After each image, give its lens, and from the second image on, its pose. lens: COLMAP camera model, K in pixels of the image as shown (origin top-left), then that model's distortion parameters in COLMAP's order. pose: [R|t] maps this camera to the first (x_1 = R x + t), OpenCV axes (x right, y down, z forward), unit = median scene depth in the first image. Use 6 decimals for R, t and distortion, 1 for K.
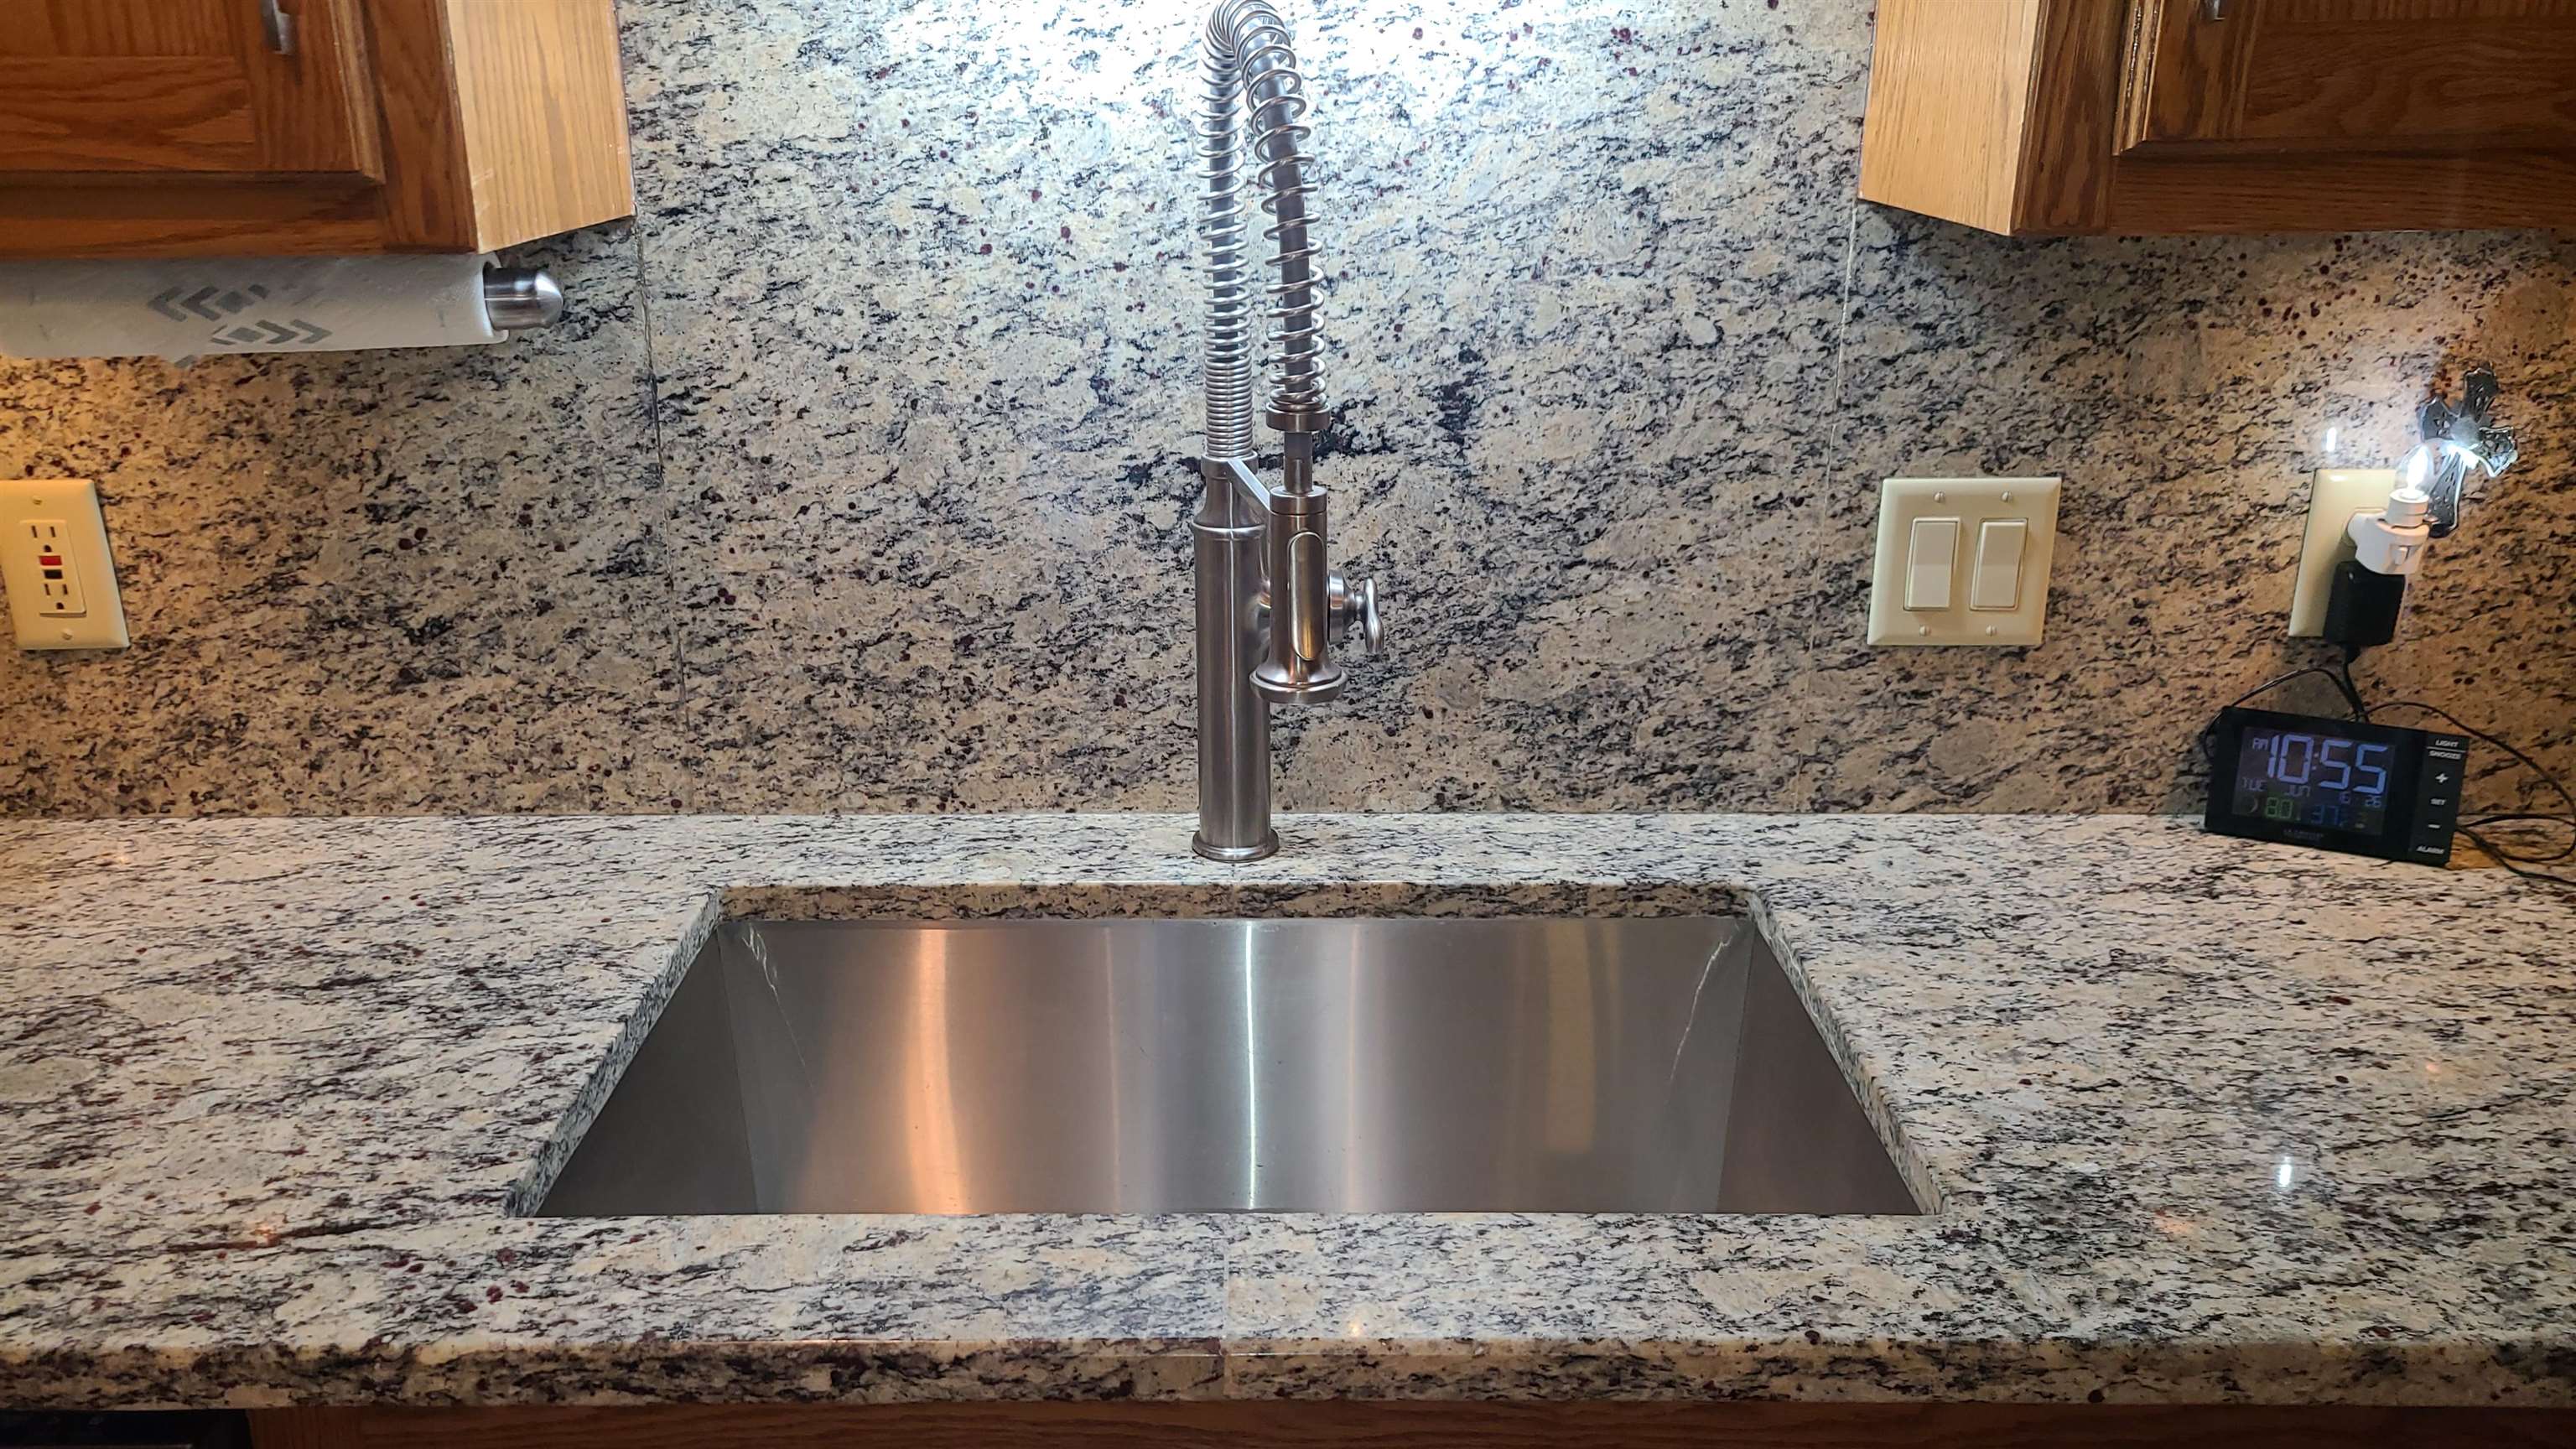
lens RADIAL K [[1937.4, 0, 1253.8], [0, 1937.4, 691.2], [0, 0, 1]] dist [0.035625, -0.023076]
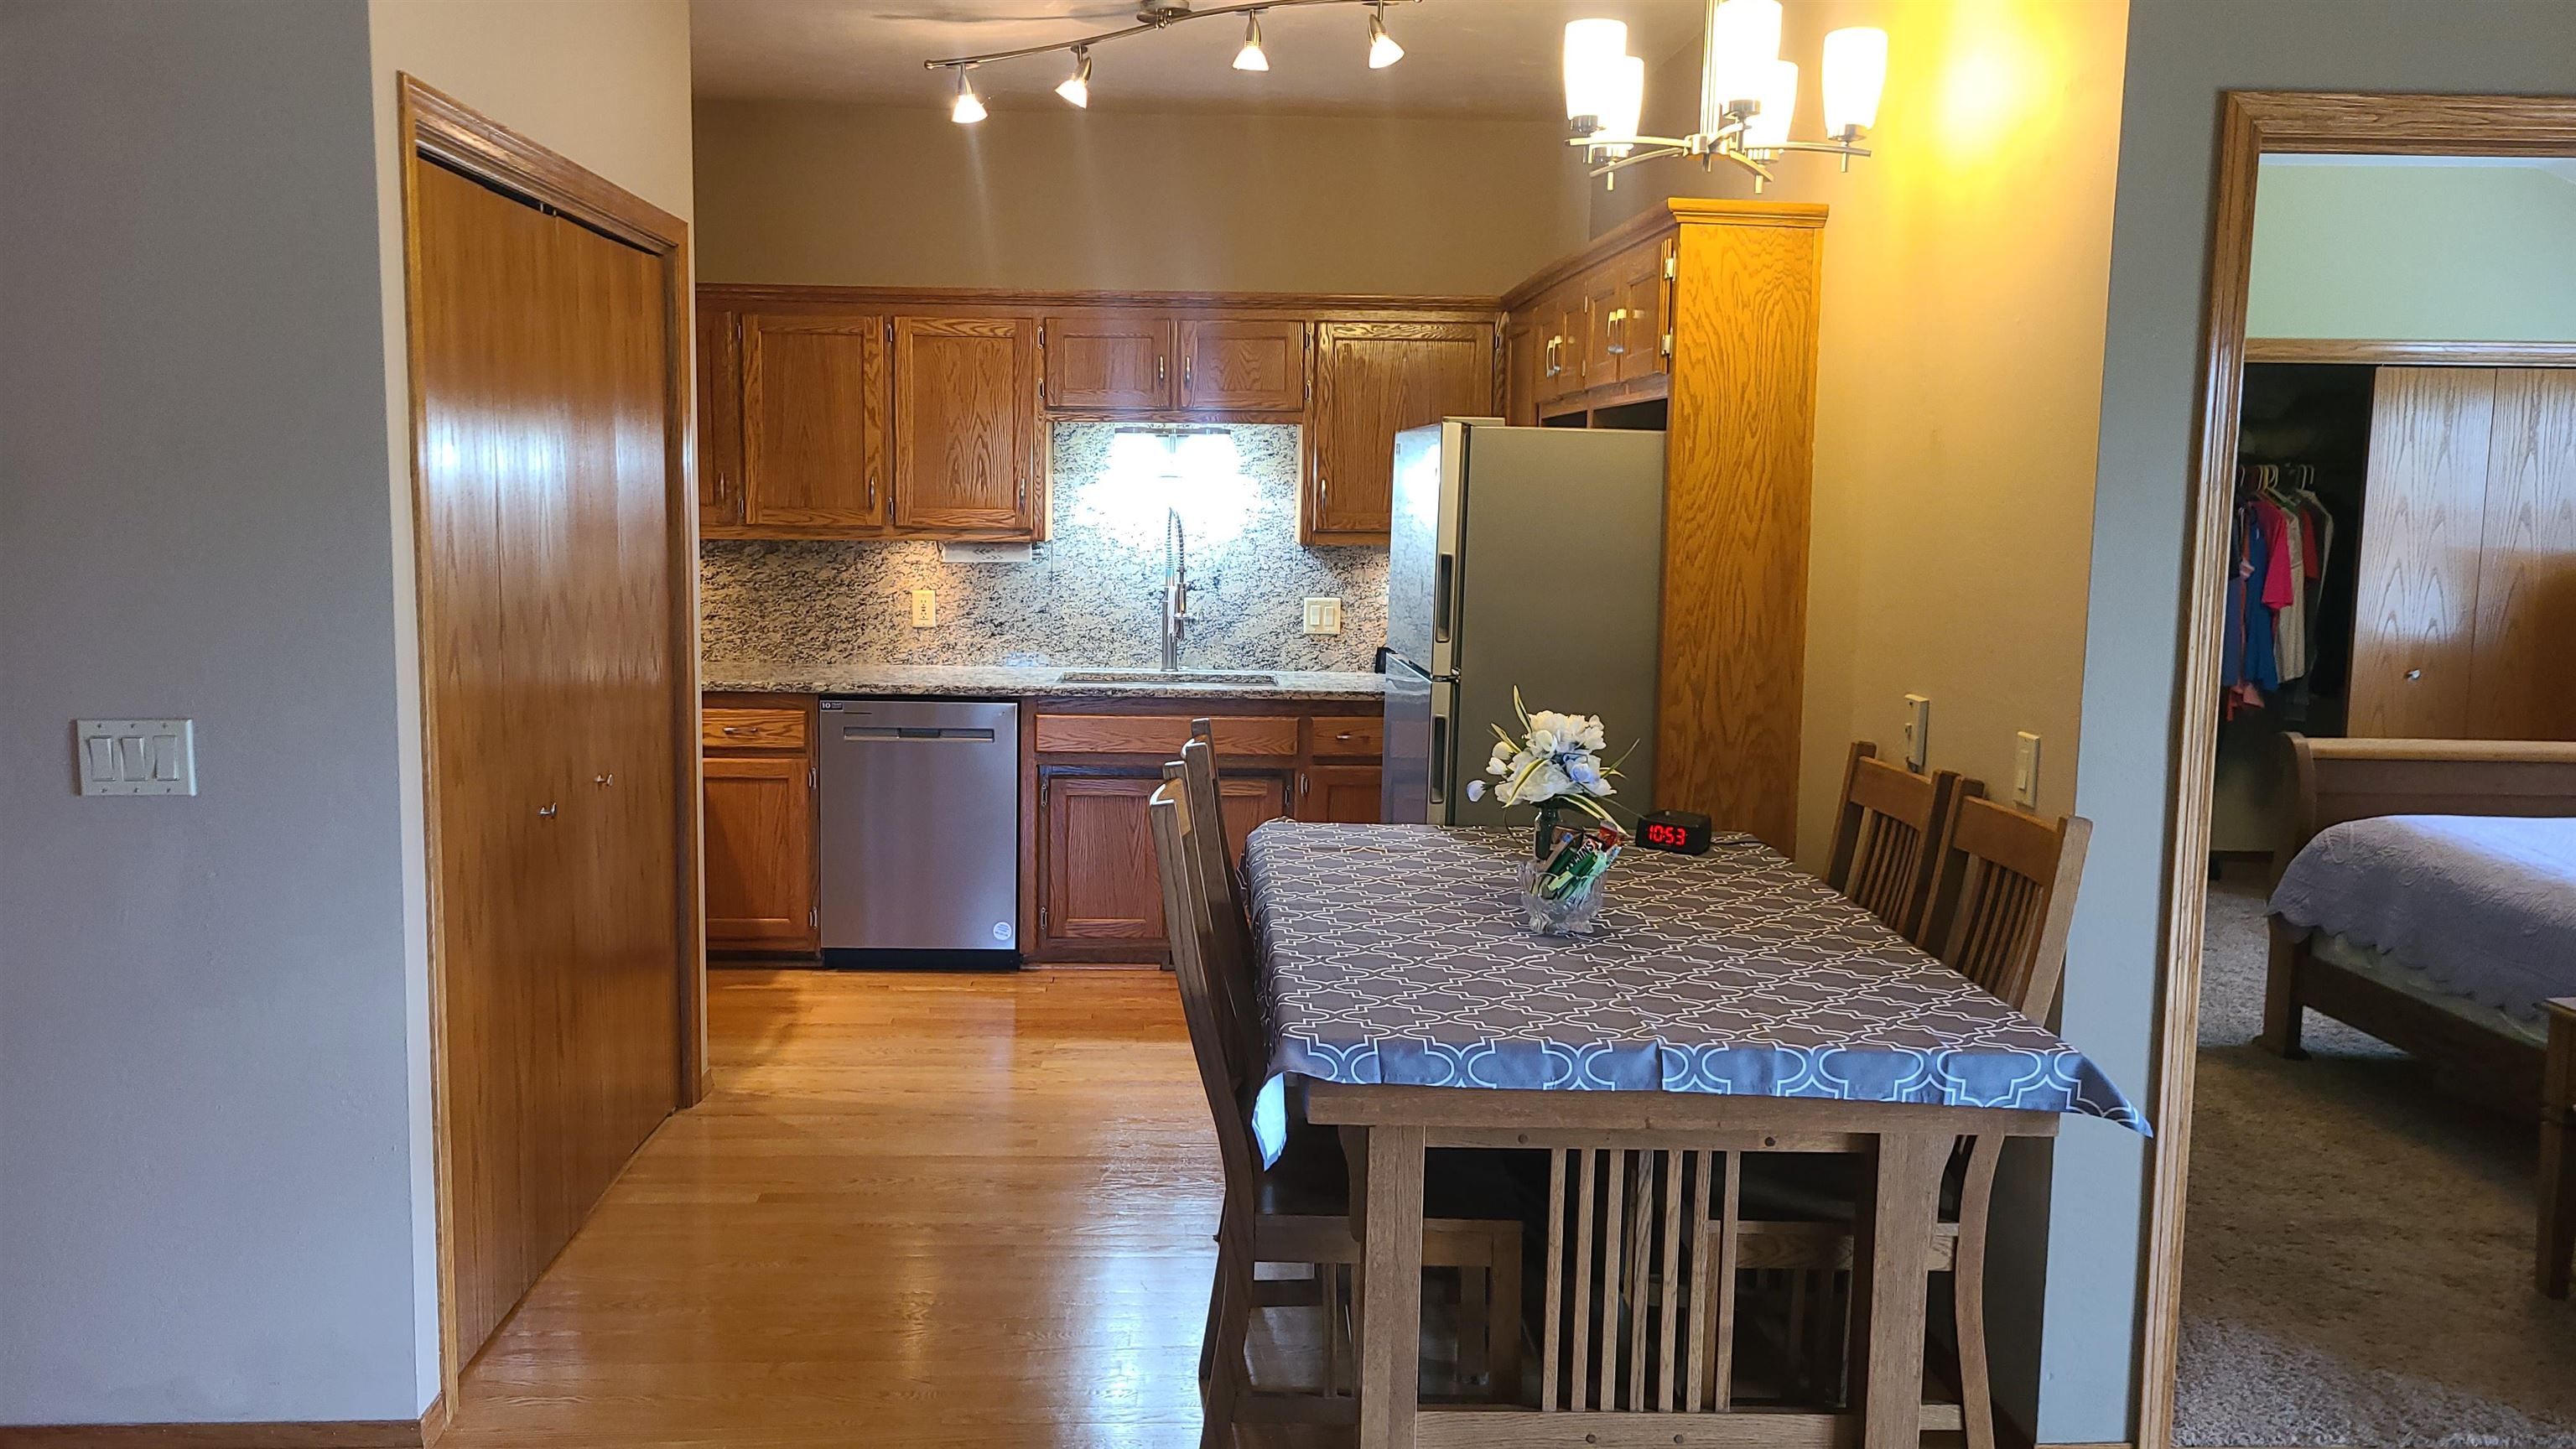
lens RADIAL K [[1937.4, 0, 1254.2], [0, 1937.4, 698.5], [0, 0, 1]] dist [0.035625, -0.023076]
pose [[0.999248, 0.018299, 0.034193, 0.037809], [-0.010782, 0.978006, -0.208299, 1.154403], [-0.037253, 0.207774, 0.977467, -3.699421]]
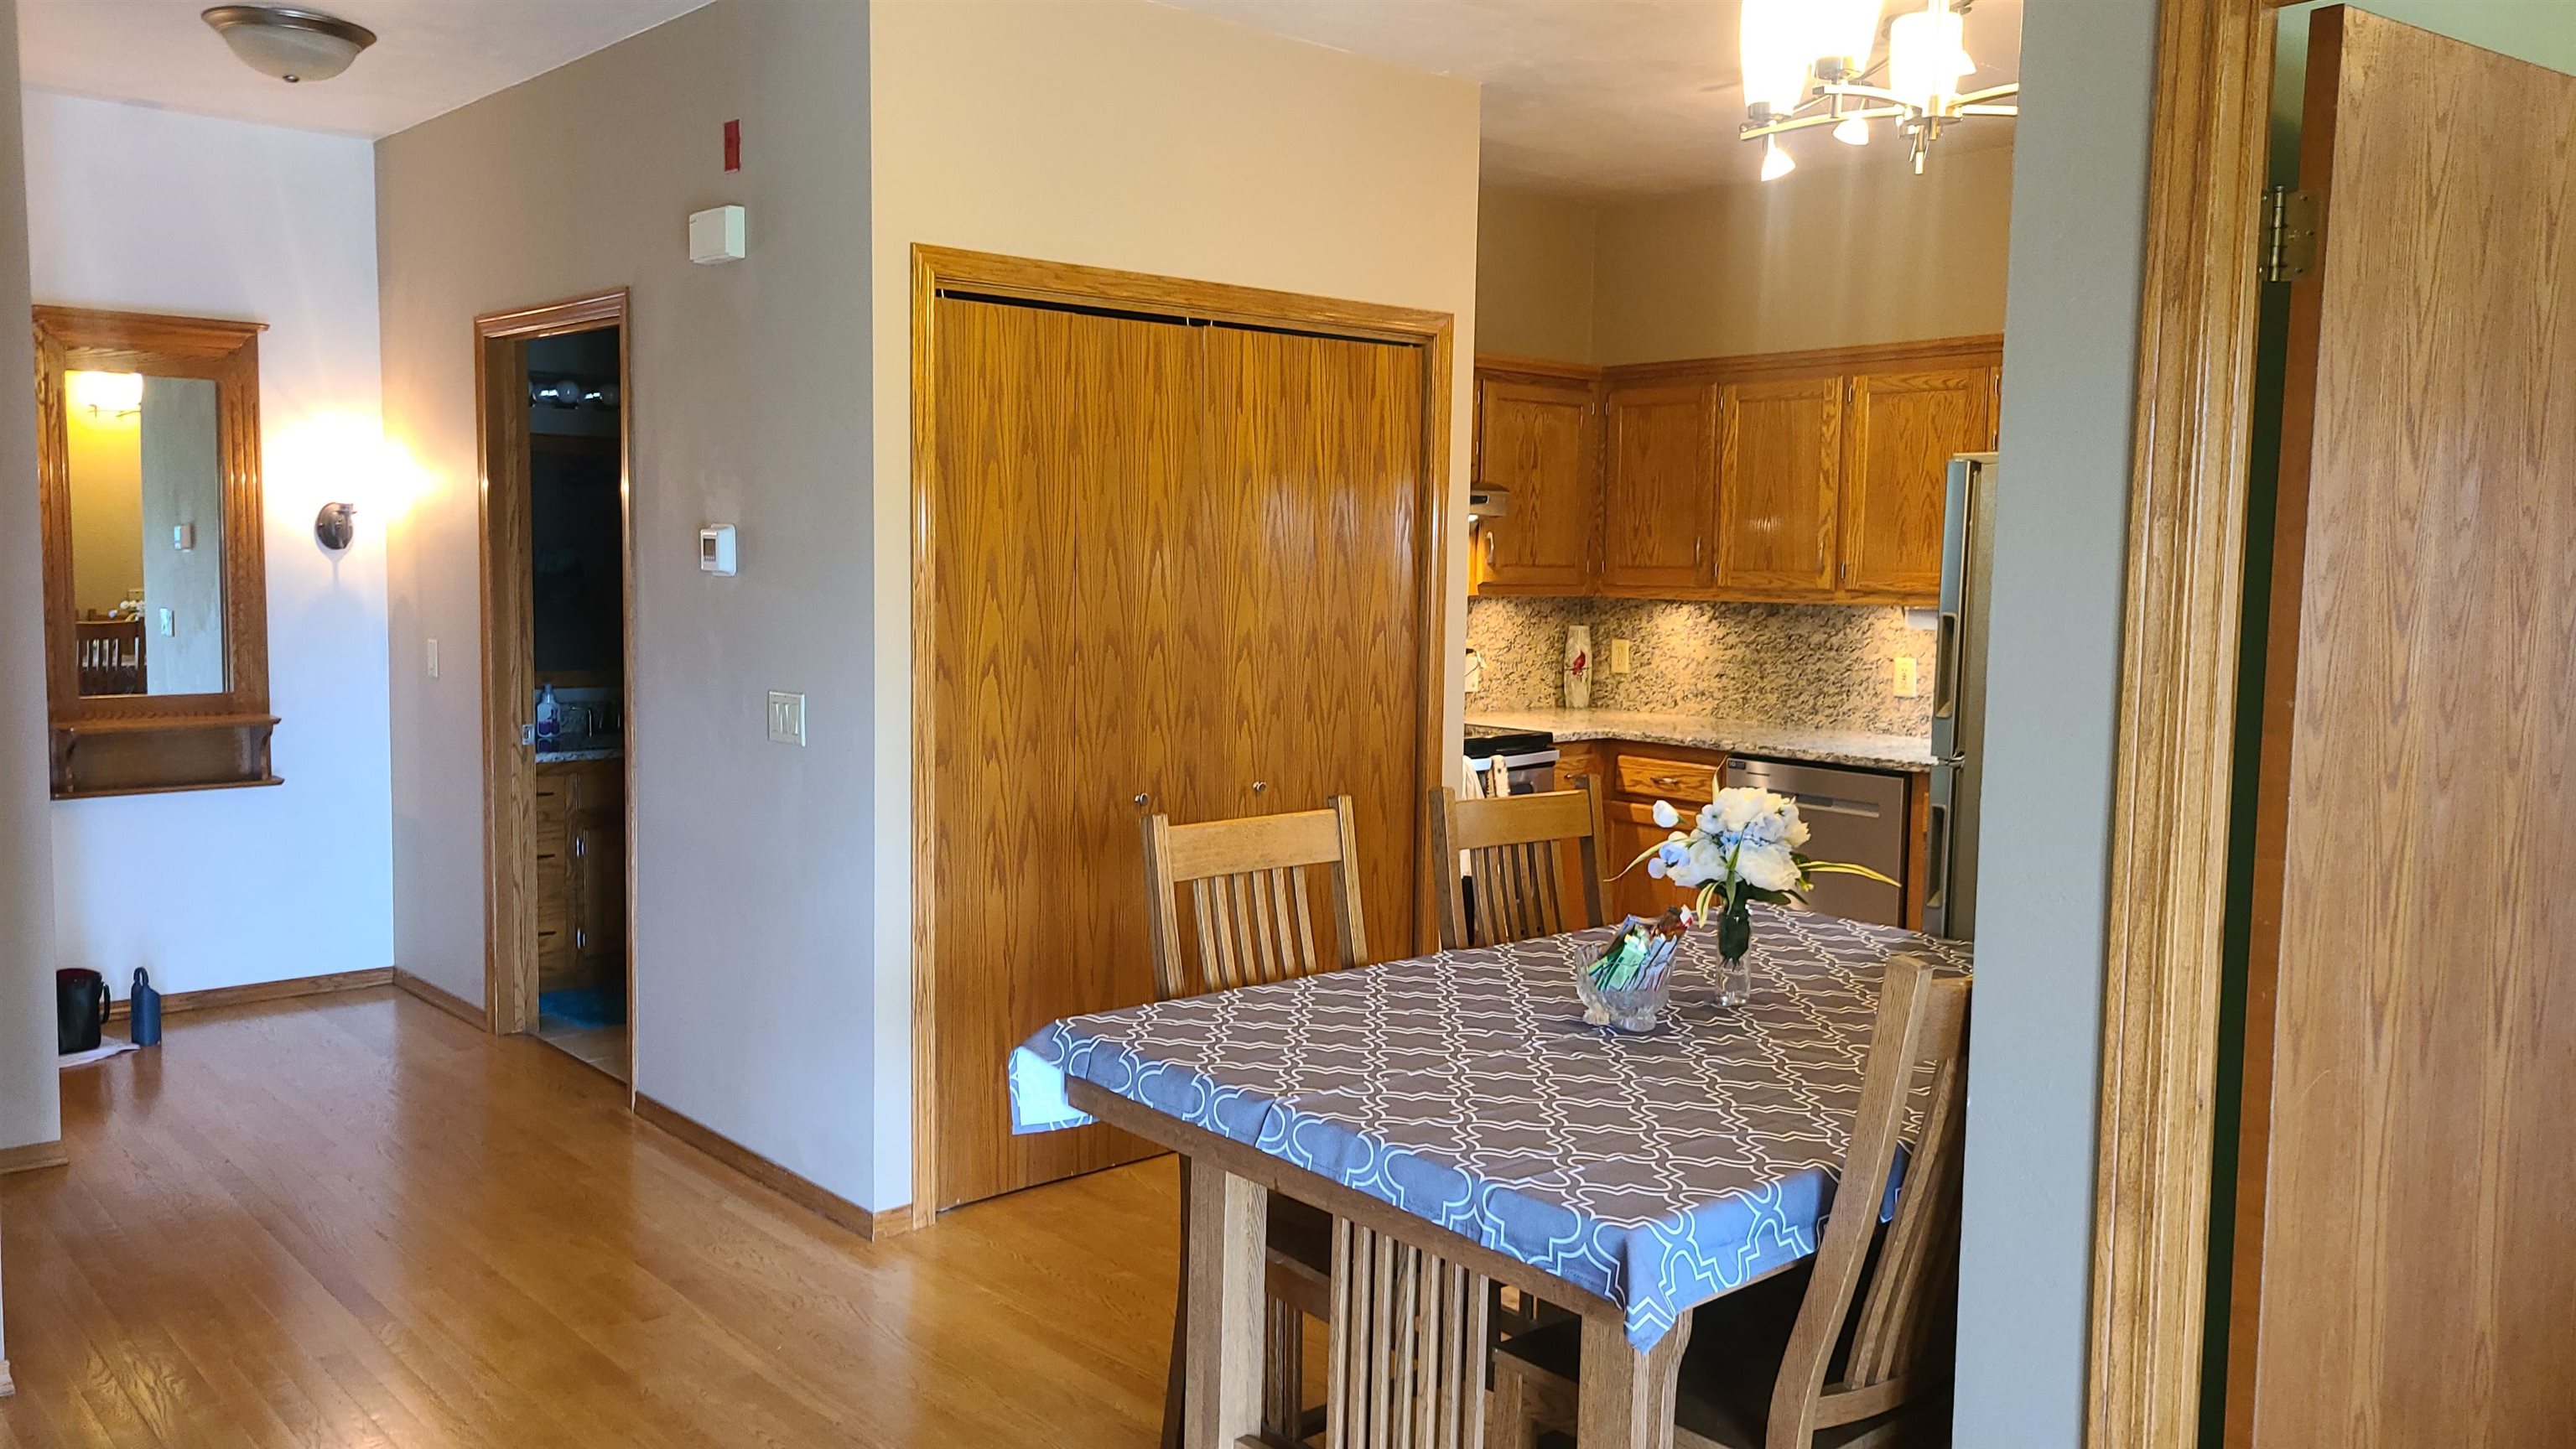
lens RADIAL K [[1937.4, 0, 1272.9], [0, 1937.4, 723.9], [0, 0, 1]] dist [0.035625, -0.023076]
pose [[0.657836, 0.084127, -0.748448, 1.865996], [-0.251530, 0.961226, -0.113034, 0.946880], [0.709918, 0.262615, 0.653490, -3.056411]]
